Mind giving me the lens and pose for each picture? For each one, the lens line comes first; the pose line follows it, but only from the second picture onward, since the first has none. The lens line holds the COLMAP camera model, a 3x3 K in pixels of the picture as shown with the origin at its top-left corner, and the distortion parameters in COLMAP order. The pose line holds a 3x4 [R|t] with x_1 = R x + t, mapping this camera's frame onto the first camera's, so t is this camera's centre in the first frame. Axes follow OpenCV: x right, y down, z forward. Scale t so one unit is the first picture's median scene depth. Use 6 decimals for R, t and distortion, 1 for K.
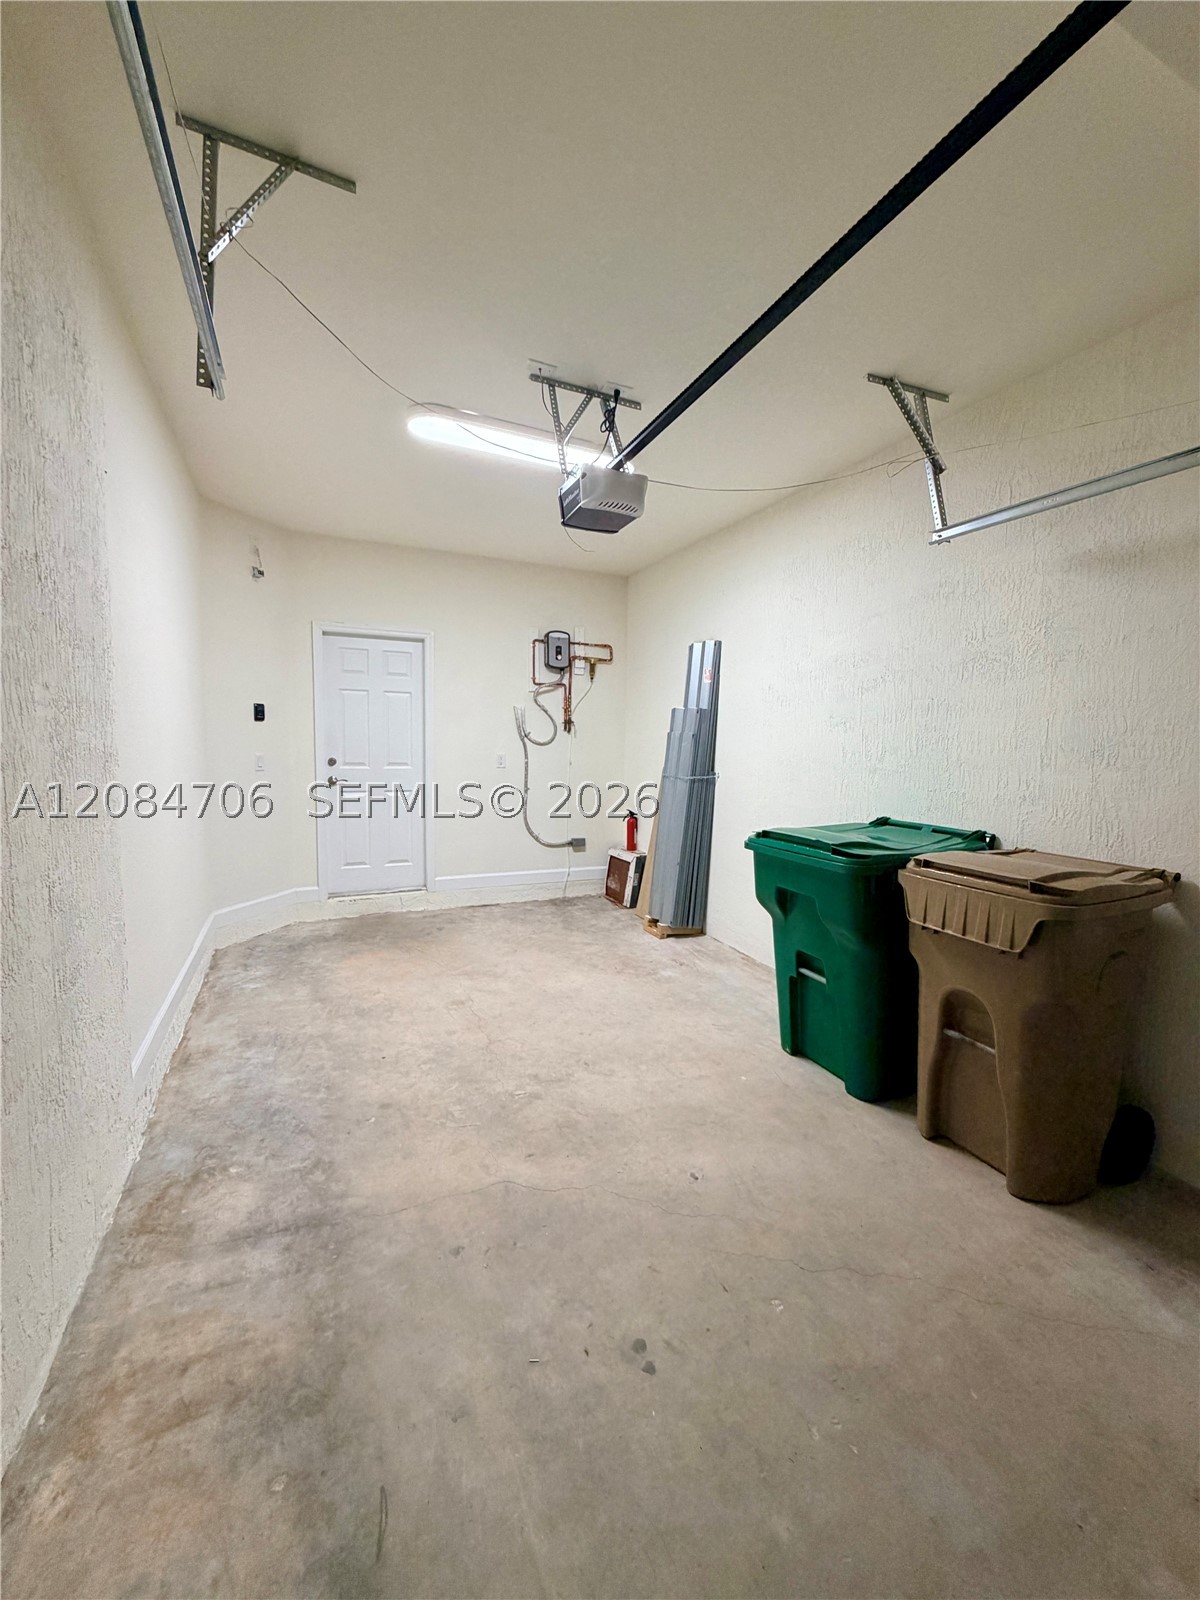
lens RADIAL K [[639.1, 0, 602.2], [0, 639.1, 793.8], [0, 0, 1]] dist [-0.000816, 0.000456]
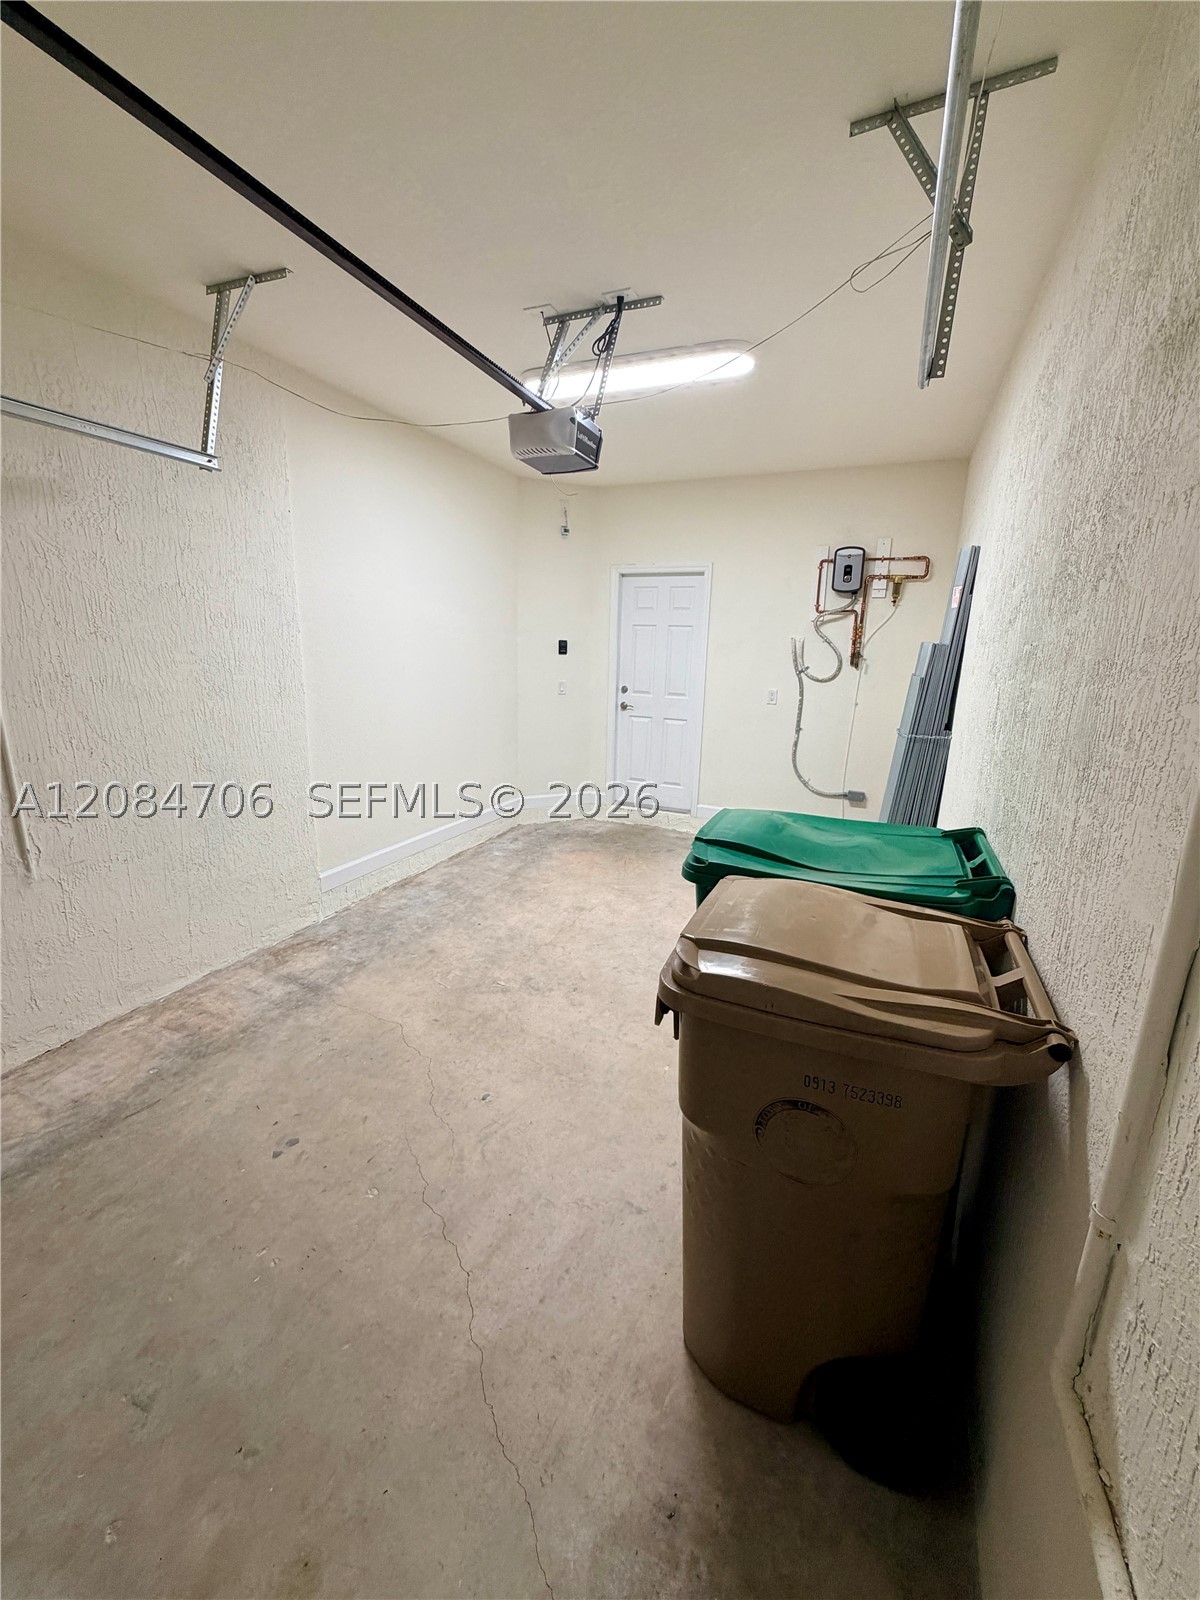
lens RADIAL K [[639.1, 0, 602.2], [0, 639.1, 793.8], [0, 0, 1]] dist [-0.000816, 0.000456]
pose [[0.664726, 0.171008, -0.727252, 0.623179], [-0.077307, 0.983969, 0.160712, -0.068788], [0.743077, -0.050608, 0.667290, 0.276418]]
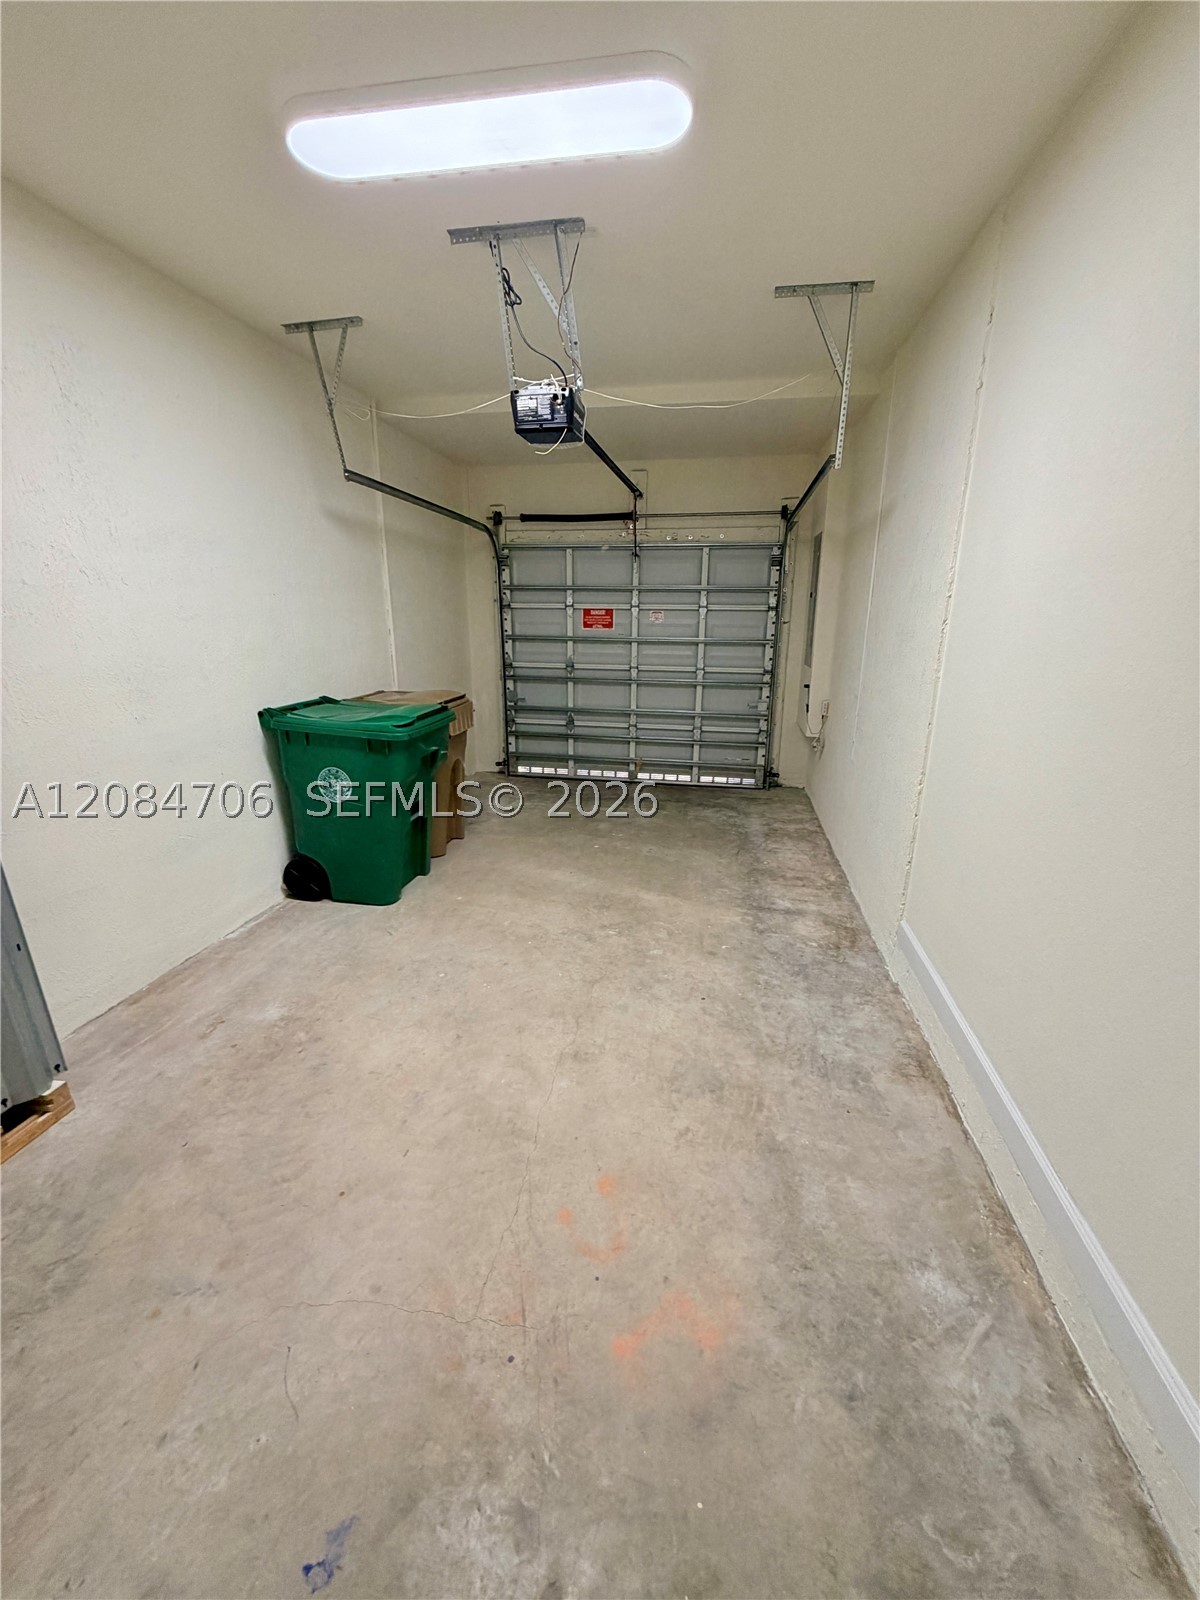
lens RADIAL K [[644.1, 0, 602.8], [0, 644.1, 795.4], [0, 0, 1]] dist [-0.000716, 0.000042]
pose [[-0.821080, -0.181419, 0.541215, -0.579639], [0.025696, 0.935440, 0.352550, -0.178767], [-0.570234, 0.303379, -0.763410, 1.463016]]
